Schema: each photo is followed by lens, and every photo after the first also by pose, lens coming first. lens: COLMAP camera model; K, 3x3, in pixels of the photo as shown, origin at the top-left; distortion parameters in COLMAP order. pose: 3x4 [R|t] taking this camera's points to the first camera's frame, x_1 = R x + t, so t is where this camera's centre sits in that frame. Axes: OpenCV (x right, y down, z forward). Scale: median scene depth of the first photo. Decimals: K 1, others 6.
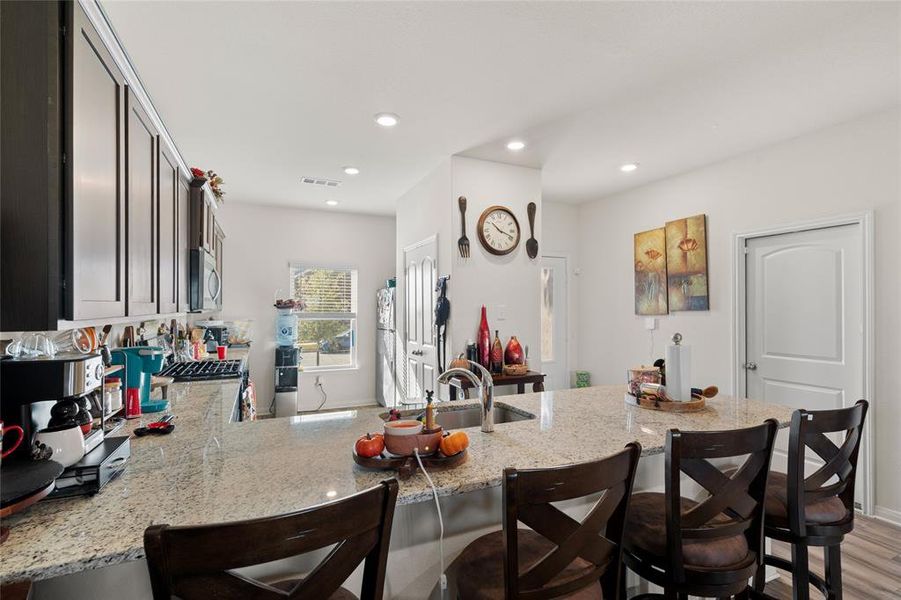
lens RADIAL K [[409.3, 0, 441.7], [0, 409.3, 302.5], [0, 0, 1]] dist [-0.004094, 0.002674]
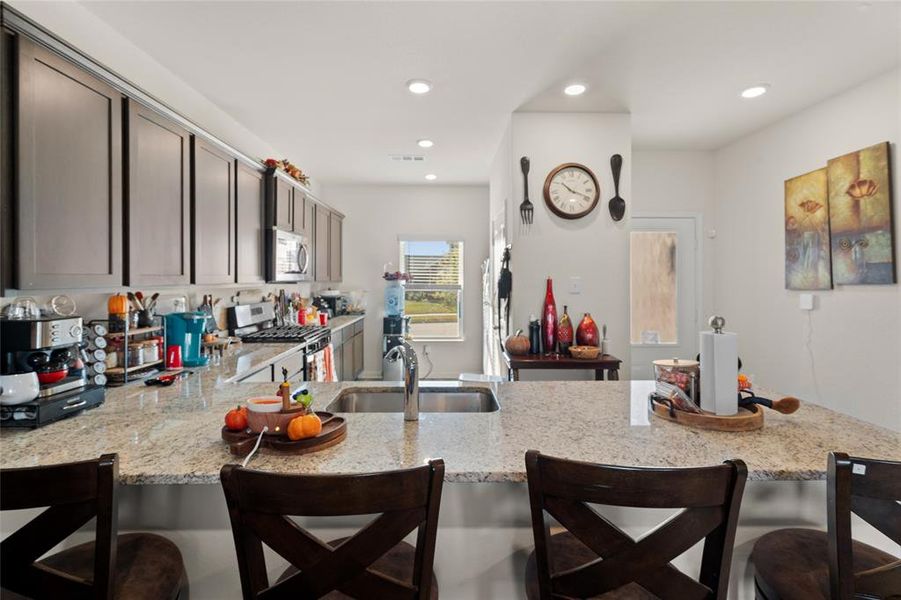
lens RADIAL K [[409.3, 0, 451.7], [0, 409.3, 278.2], [0, 0, 1]] dist [-0.004094, 0.002674]
pose [[0.923573, -0.000331, -0.383423, 0.234075], [0.003946, 0.999955, 0.008643, 0.000911], [0.383403, -0.009495, 0.923532, 0.096820]]
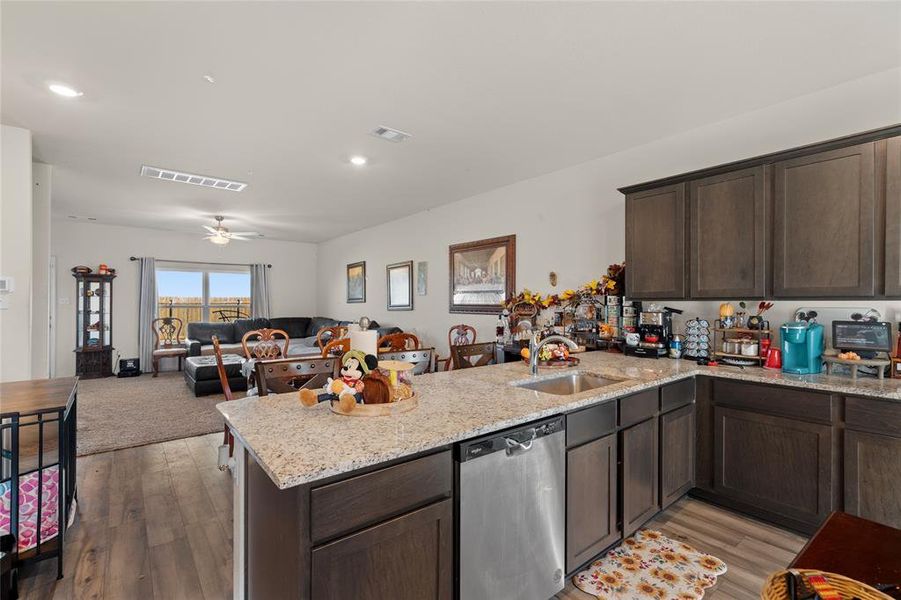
lens RADIAL K [[409.3, 0, 451.0], [0, 409.3, 302.8], [0, 0, 1]] dist [-0.004094, 0.002674]
pose [[-0.967756, -0.005895, -0.251822, 0.341636], [-0.003465, 0.999943, -0.010092, 0.033007], [0.251867, -0.008894, -0.967721, 1.044005]]
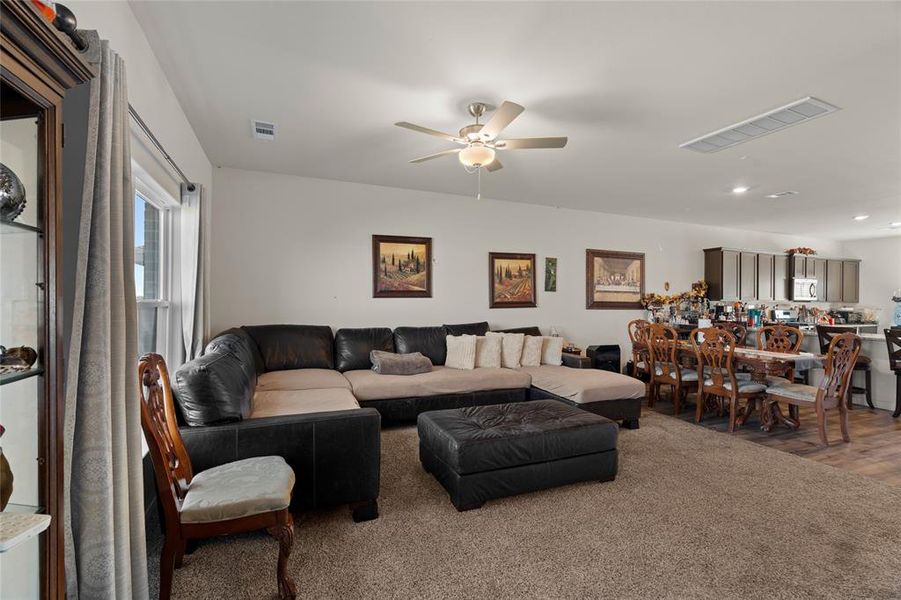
lens RADIAL K [[409.3, 0, 456.5], [0, 409.3, 298.5], [0, 0, 1]] dist [-0.004094, 0.002674]
pose [[-0.015411, -0.005374, -0.999867, 1.649133], [-0.002835, 0.999982, -0.005331, 0.021290], [0.999877, 0.002753, -0.015426, -0.919057]]
